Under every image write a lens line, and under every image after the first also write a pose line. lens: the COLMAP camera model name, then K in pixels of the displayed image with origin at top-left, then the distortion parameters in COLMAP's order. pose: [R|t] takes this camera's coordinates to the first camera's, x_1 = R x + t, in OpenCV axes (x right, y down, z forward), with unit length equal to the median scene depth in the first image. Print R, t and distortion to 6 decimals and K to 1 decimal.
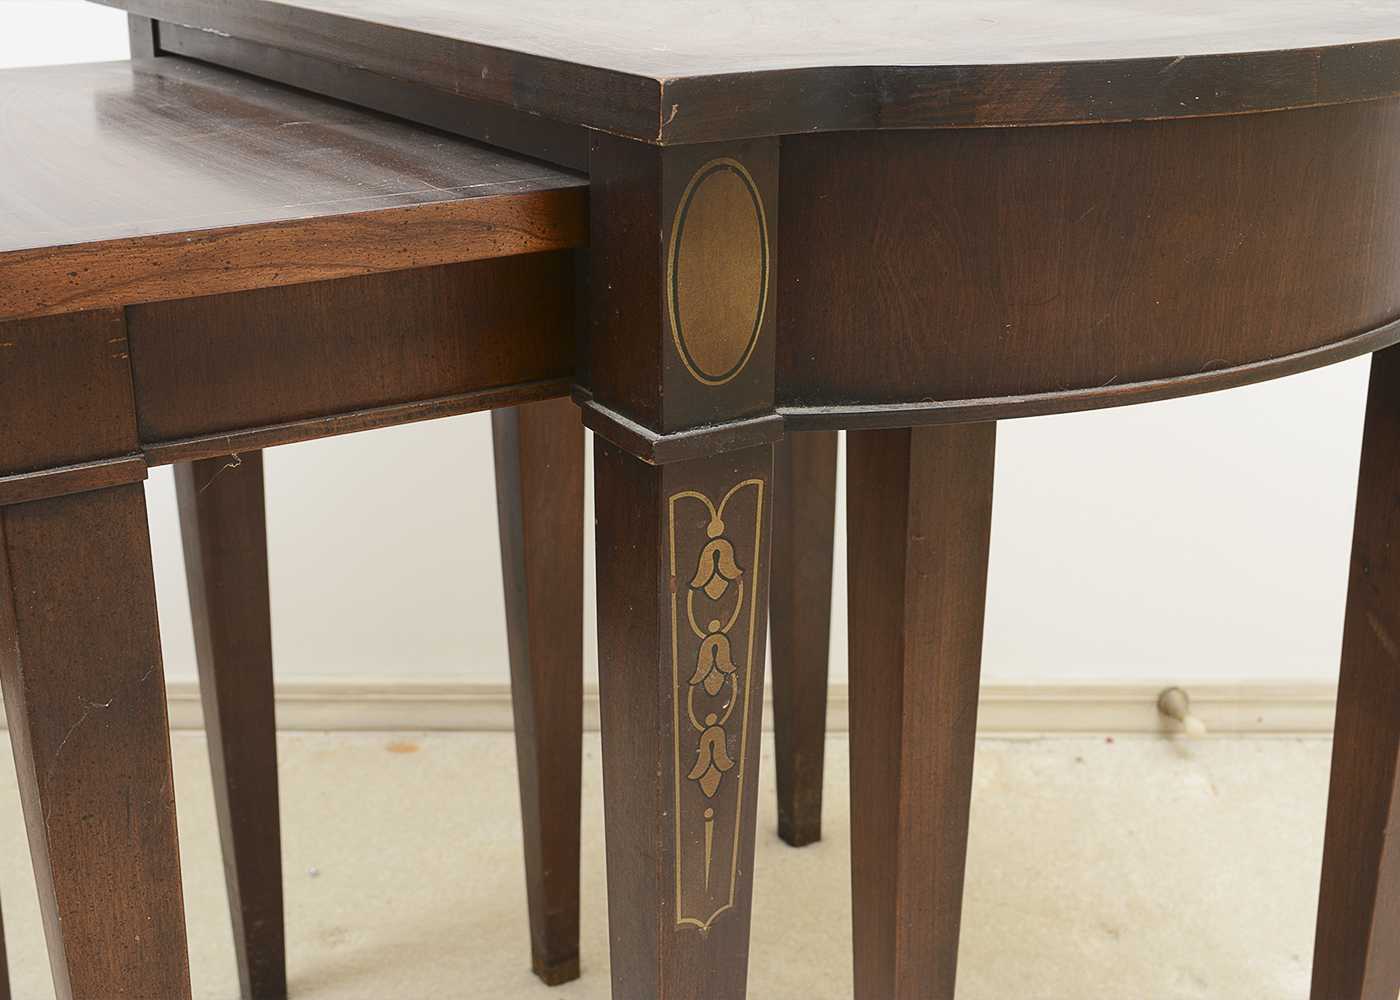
lens RADIAL K [[1976.5, 0, 709.0], [0, 1976.5, 512.1], [0, 0, 1]] dist [-0.041998, 0.000000]
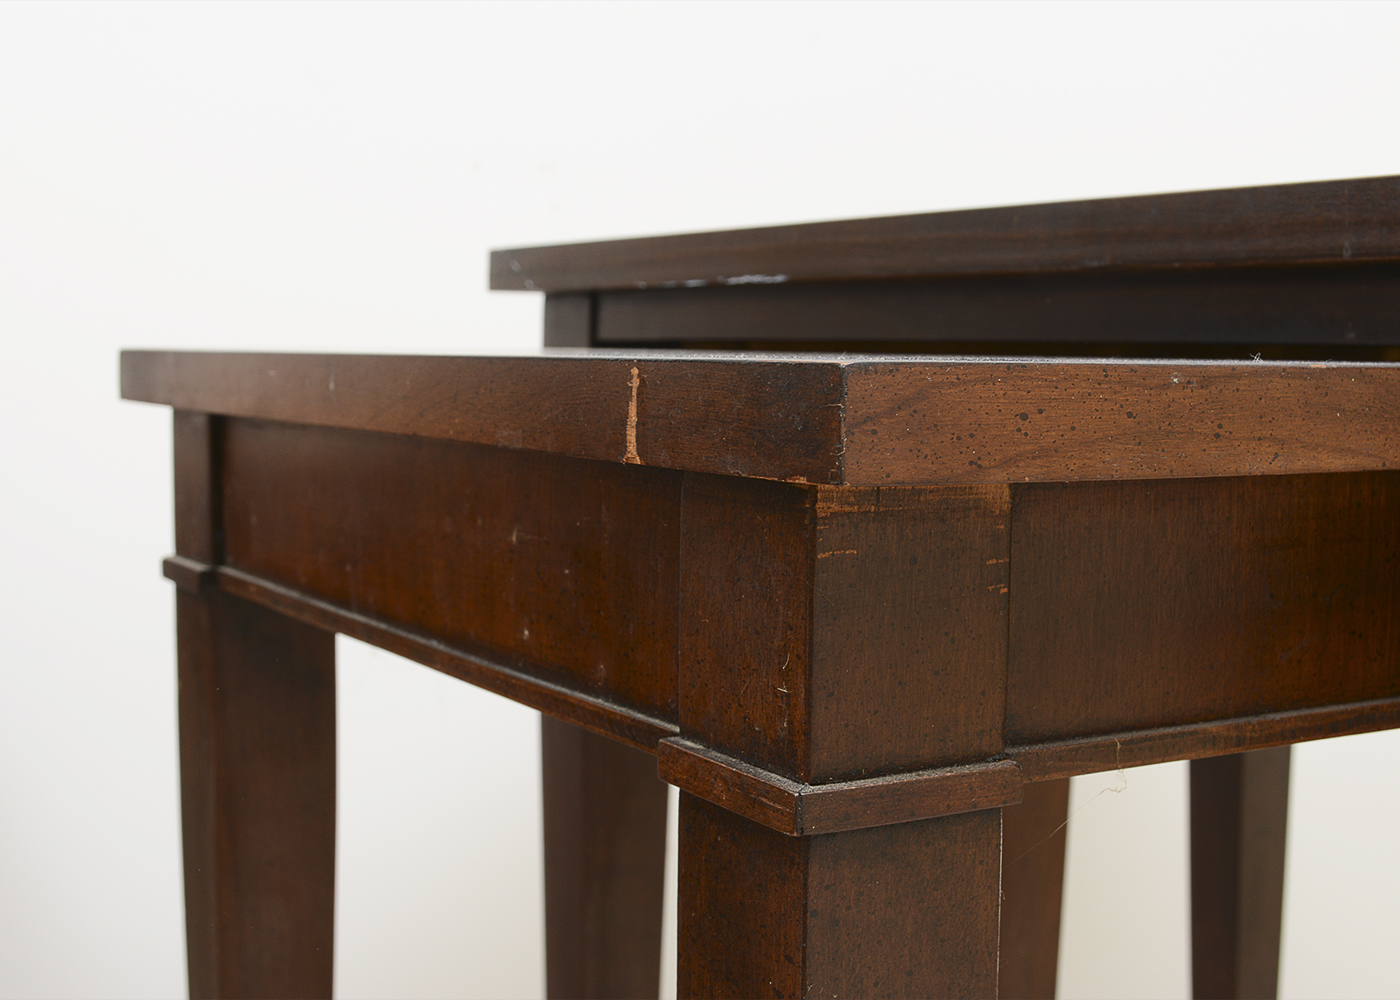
lens RADIAL K [[1905.1, 0, 697.6], [0, 1905.1, 503.7], [0, 0, 1]] dist [-0.038056, 0.000000]
pose [[0.999831, 0.016943, -0.007091, -0.359466], [-0.018186, 0.967297, -0.252992, 0.040147], [0.002573, 0.253079, 0.967442, 0.405821]]
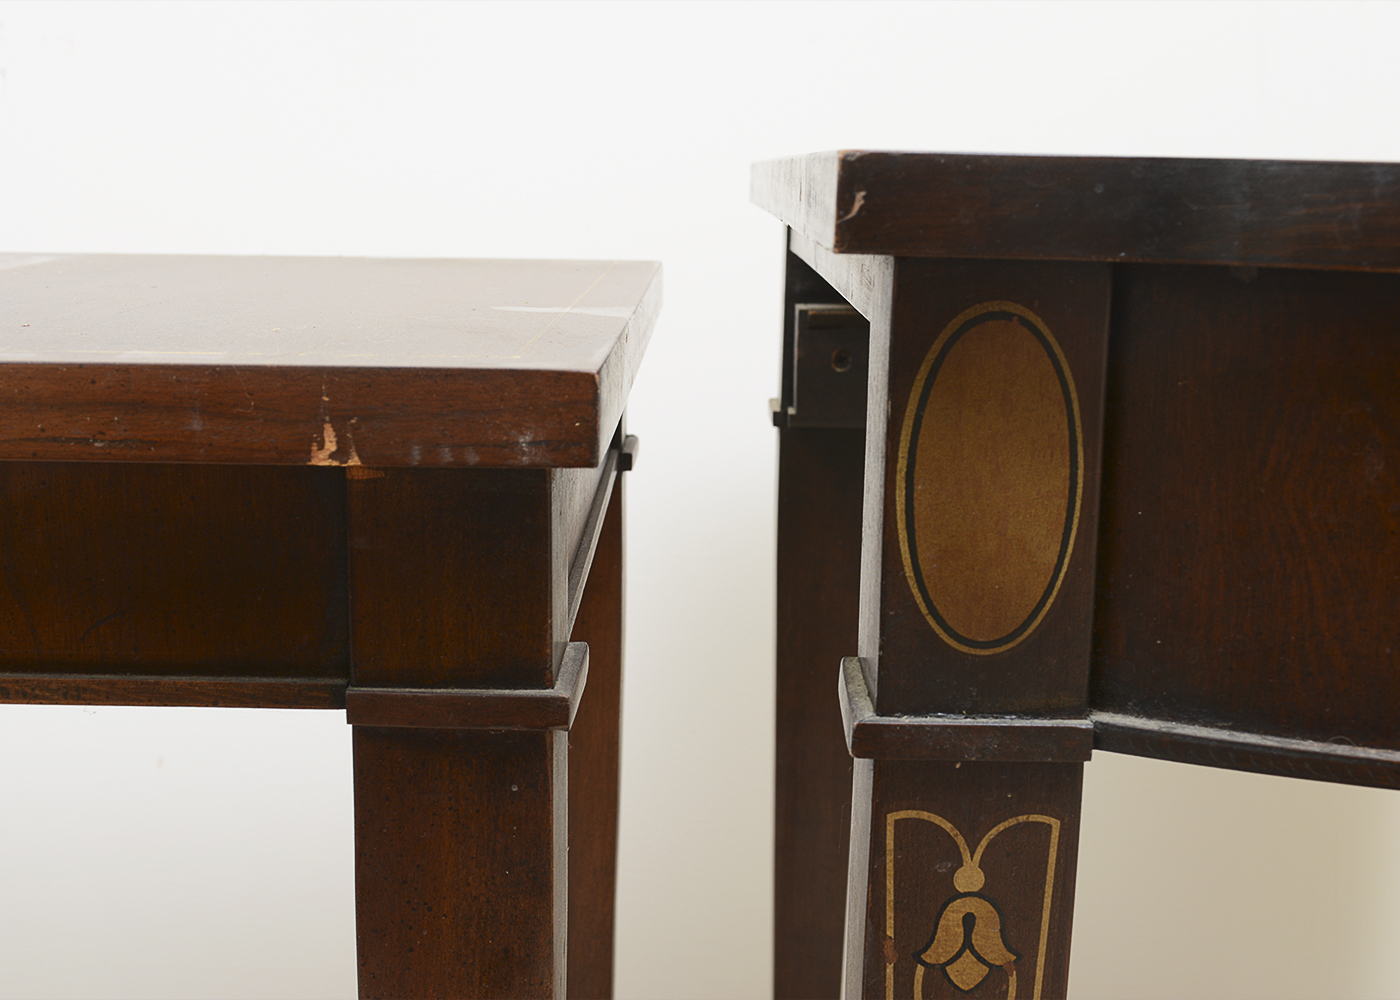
lens RADIAL K [[1905.1, 0, 696.1], [0, 1905.1, 500.2], [0, 0, 1]] dist [-0.038056, 0.000000]
pose [[0.847036, 0.110343, -0.519955, 0.236665], [-0.197120, 0.973671, -0.114490, -0.023453], [0.493632, 0.199471, 0.846486, 0.408715]]
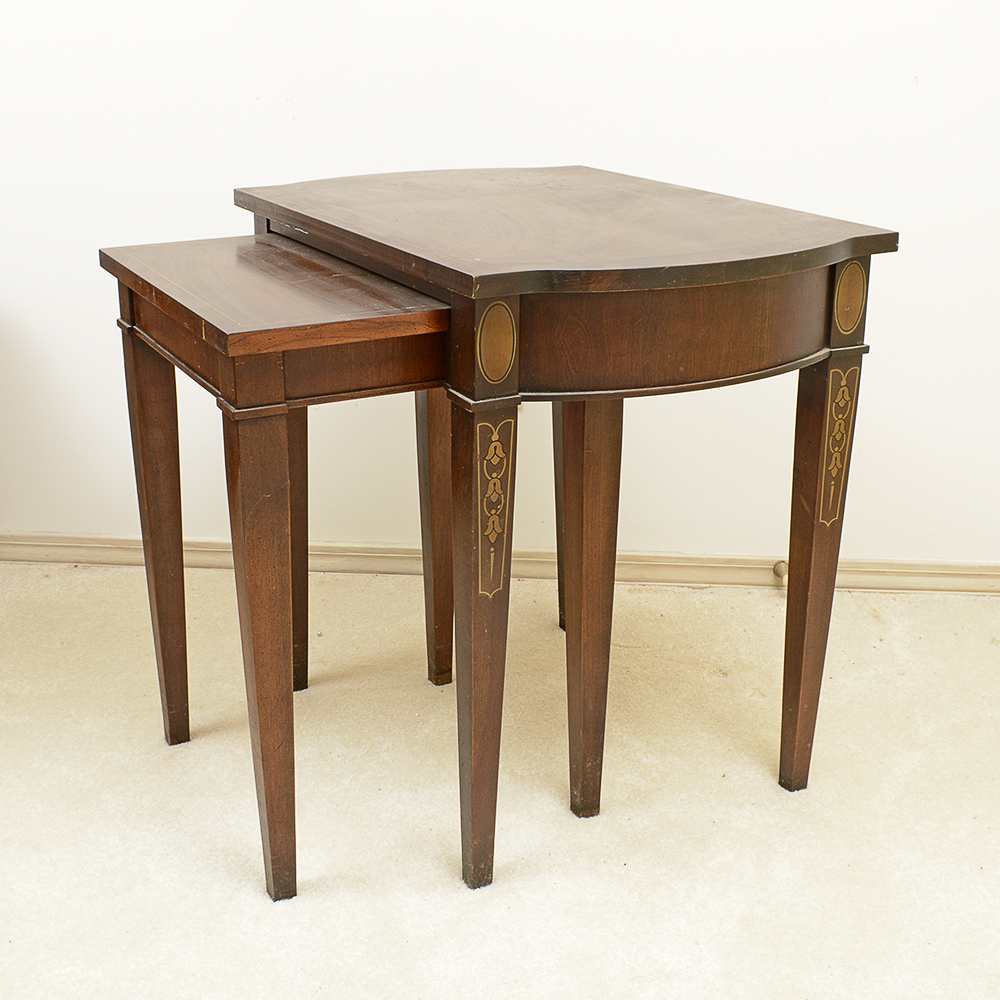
lens RADIAL K [[1514.1, 0, 490.3], [0, 1514.1, 490.5], [0, 0, 1]] dist [-0.099086, 0.000000]
pose [[0.997620, 0.026659, -0.063591, 0.129045], [-0.026930, 0.999632, -0.003408, 0.087291], [0.063477, 0.005113, 0.997970, -1.040385]]
